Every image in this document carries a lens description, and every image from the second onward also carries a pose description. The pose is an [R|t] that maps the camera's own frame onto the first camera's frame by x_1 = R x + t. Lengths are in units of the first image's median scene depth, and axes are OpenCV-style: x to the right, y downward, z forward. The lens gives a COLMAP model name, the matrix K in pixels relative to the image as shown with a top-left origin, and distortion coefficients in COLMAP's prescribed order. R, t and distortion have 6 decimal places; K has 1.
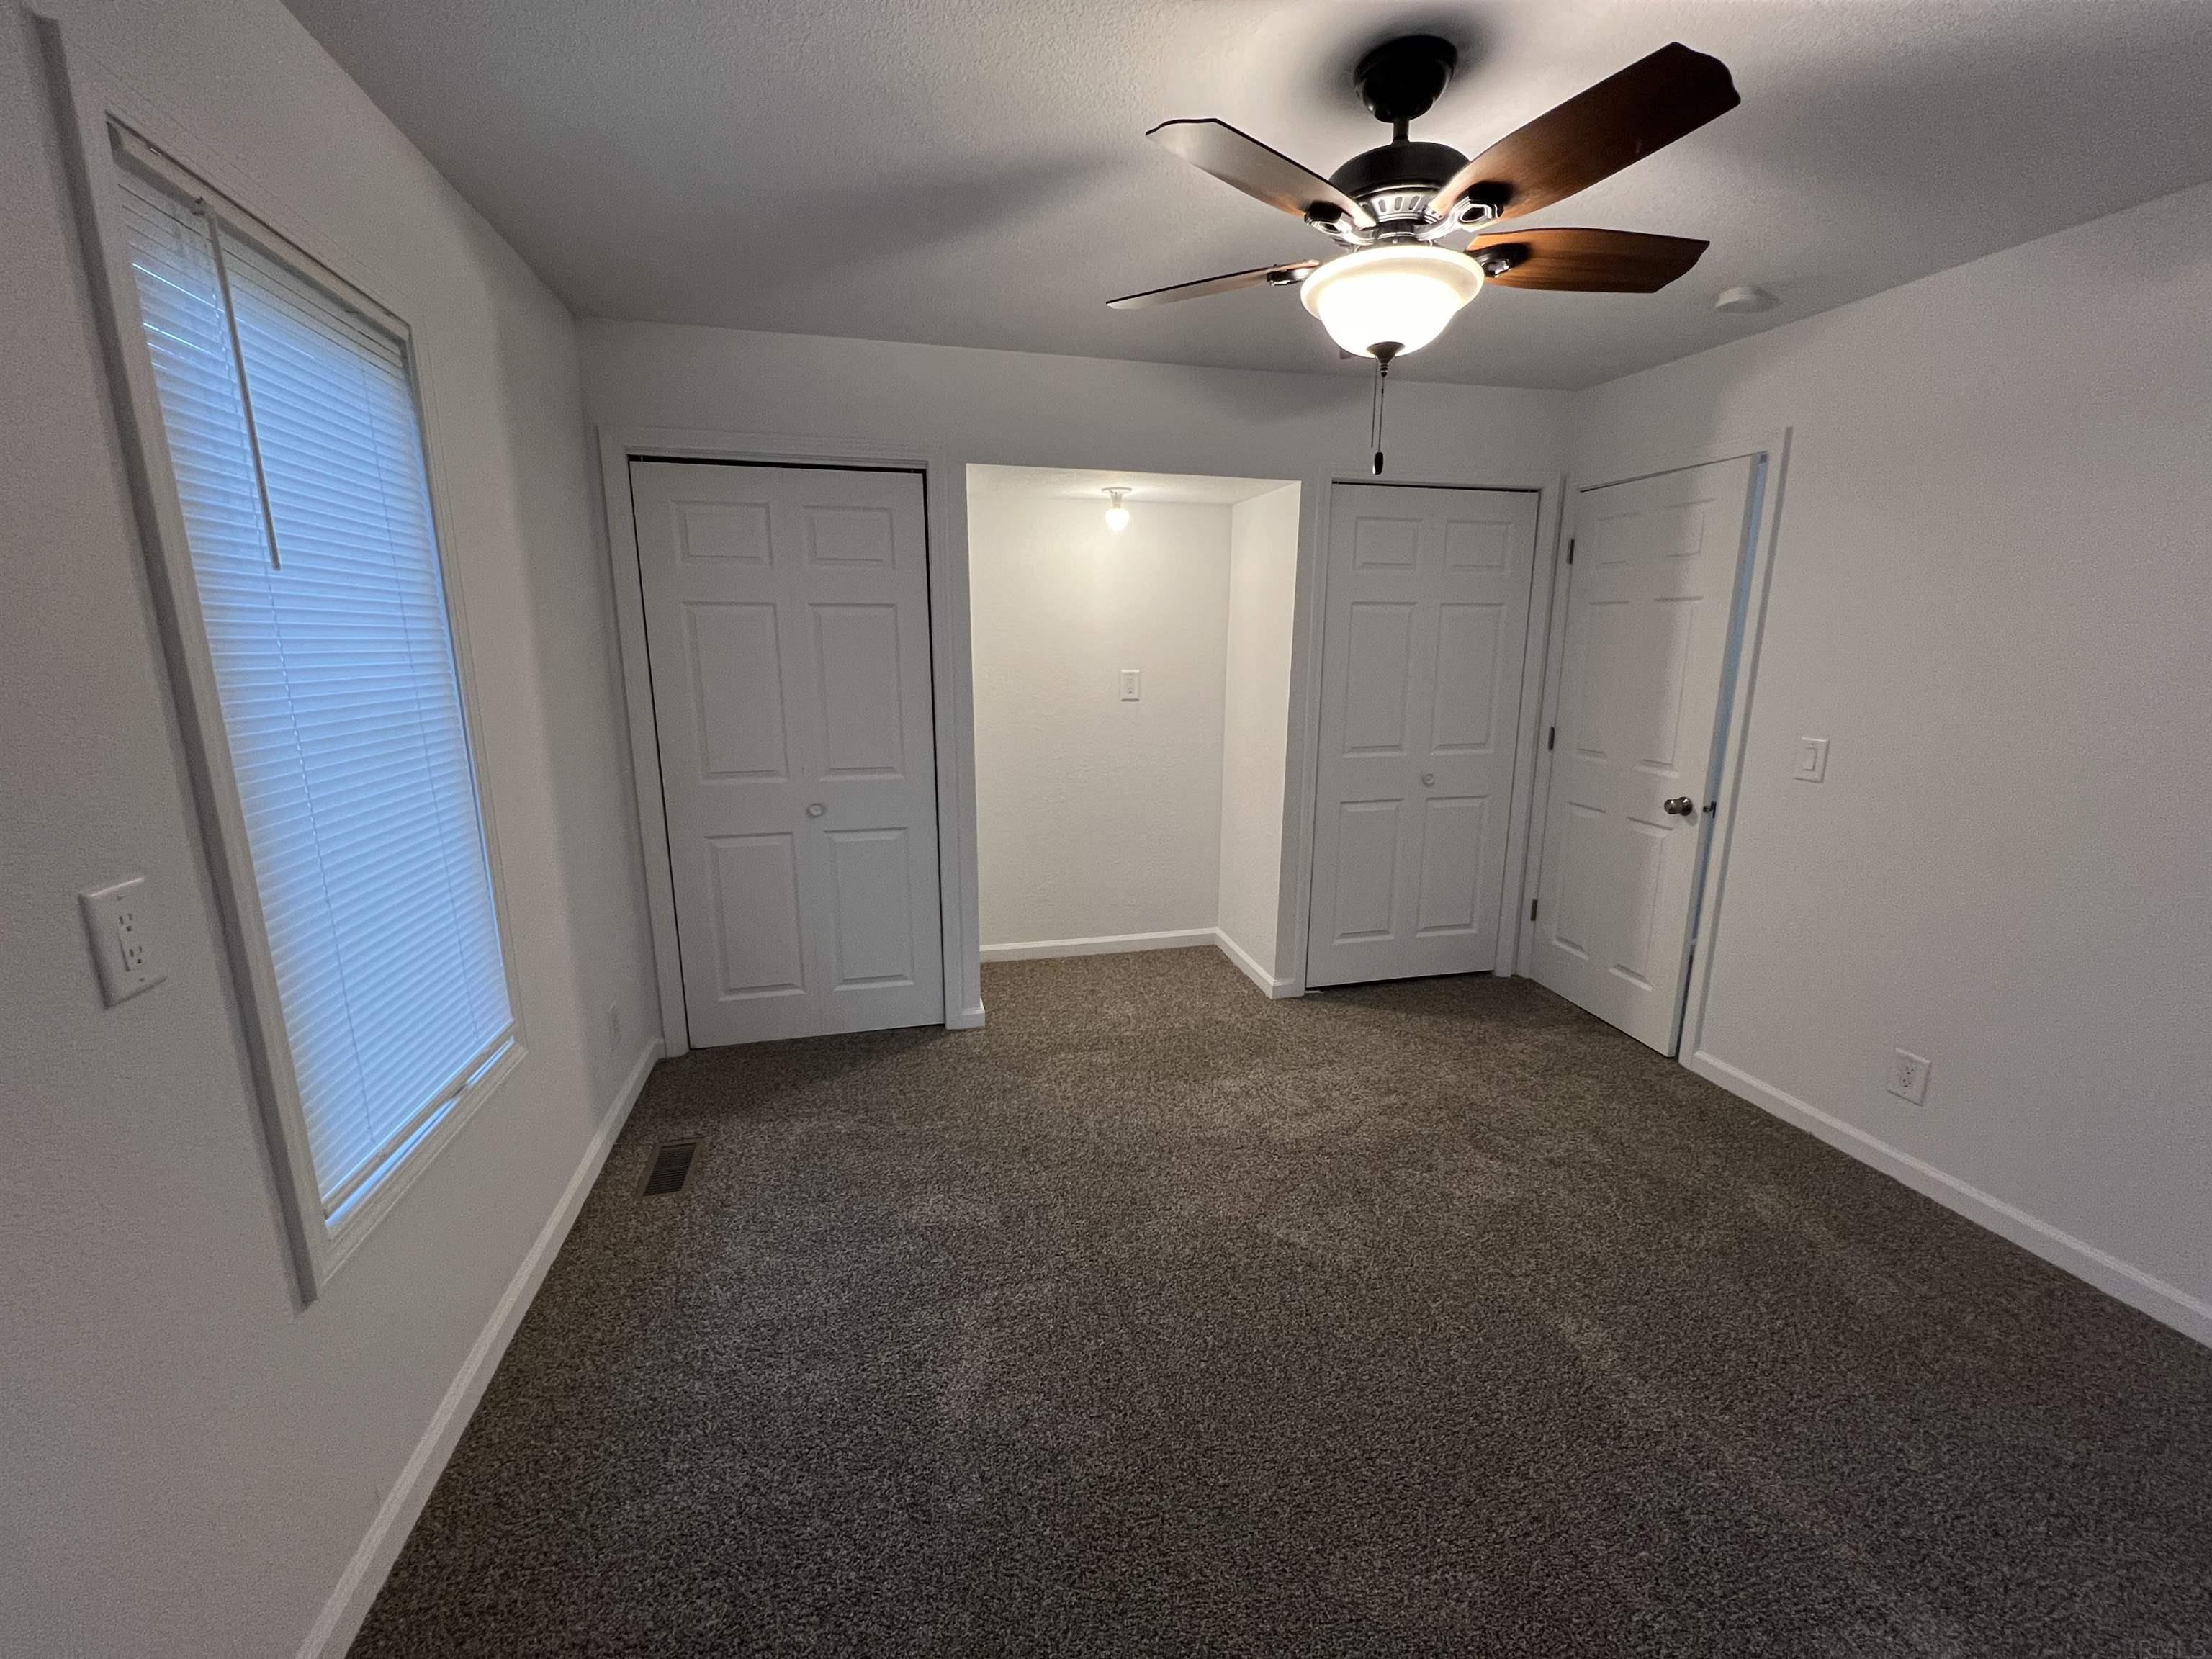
lens RADIAL K [[881.2, 0, 1091.1], [0, 881.2, 817.3], [0, 0, 1]] dist [-0.001570, 0.000872]
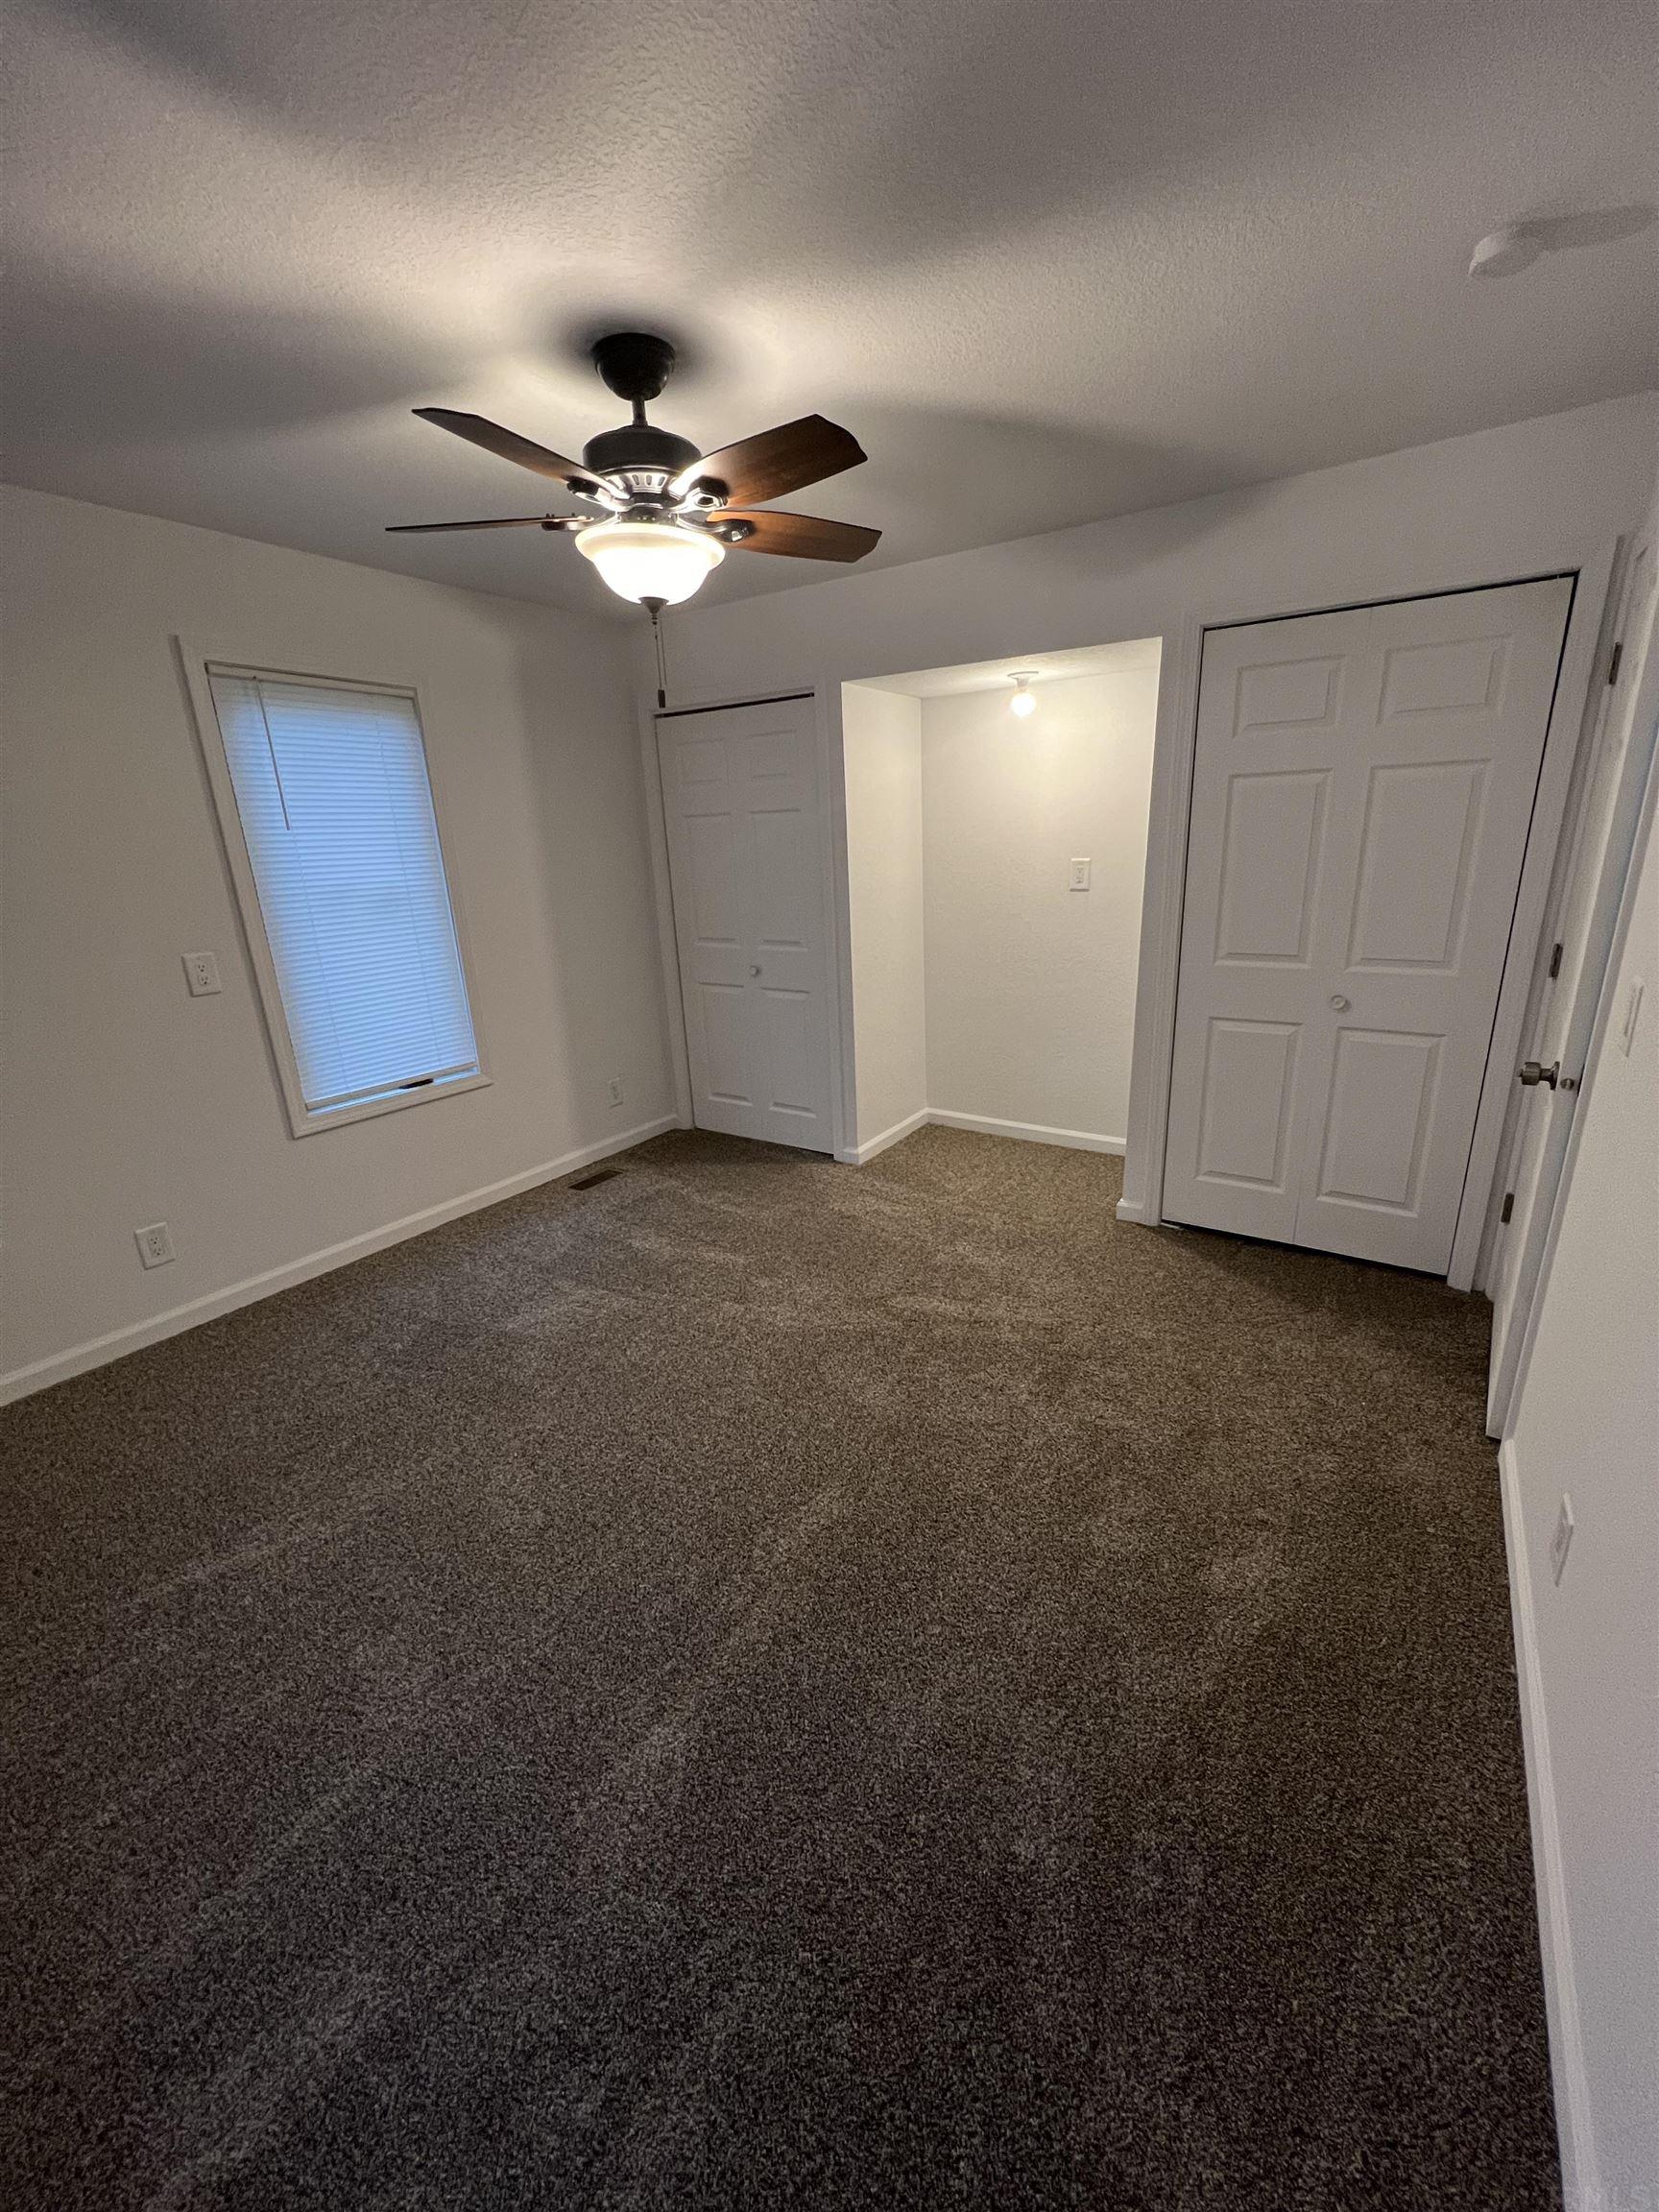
lens RADIAL K [[881.2, 0, 834.2], [0, 881.2, 1097.2], [0, 0, 1]] dist [-0.001570, 0.000872]
pose [[0.679323, 0.185603, -0.709980, 0.696655], [-0.105517, 0.982138, 0.155790, -0.037733], [0.726213, -0.030917, 0.686774, 0.155038]]
